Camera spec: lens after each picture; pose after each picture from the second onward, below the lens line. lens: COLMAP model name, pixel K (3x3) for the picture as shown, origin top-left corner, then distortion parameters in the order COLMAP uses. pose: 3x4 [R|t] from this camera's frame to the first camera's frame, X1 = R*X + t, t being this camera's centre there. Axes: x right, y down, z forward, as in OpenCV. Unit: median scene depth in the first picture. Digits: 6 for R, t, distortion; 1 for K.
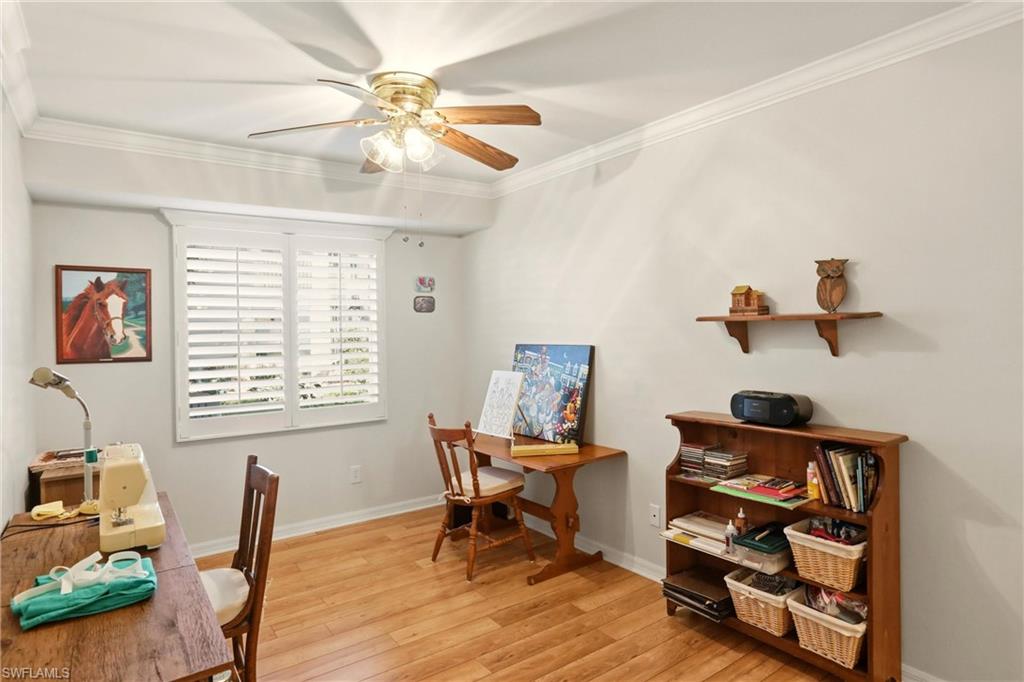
lens RADIAL K [[582.5, 0, 512.0], [0, 582.5, 341.0], [0, 0, 1]] dist [-0.079120, 0.036090]
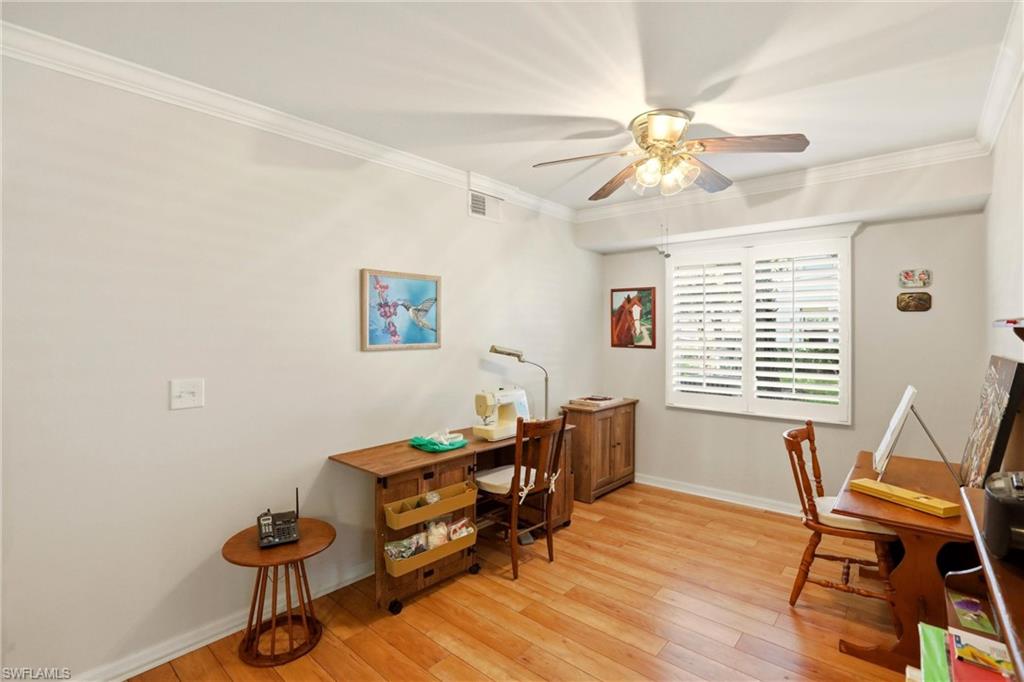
lens RADIAL K [[470.1, 0, 513.7], [0, 470.1, 334.6], [0, 0, 1]] dist [-0.052894, 0.019638]
pose [[0.221738, 0.026382, -0.974749, 0.498666], [-0.028410, 0.999384, 0.020586, -0.016428], [0.974692, 0.023128, 0.222351, 0.373571]]
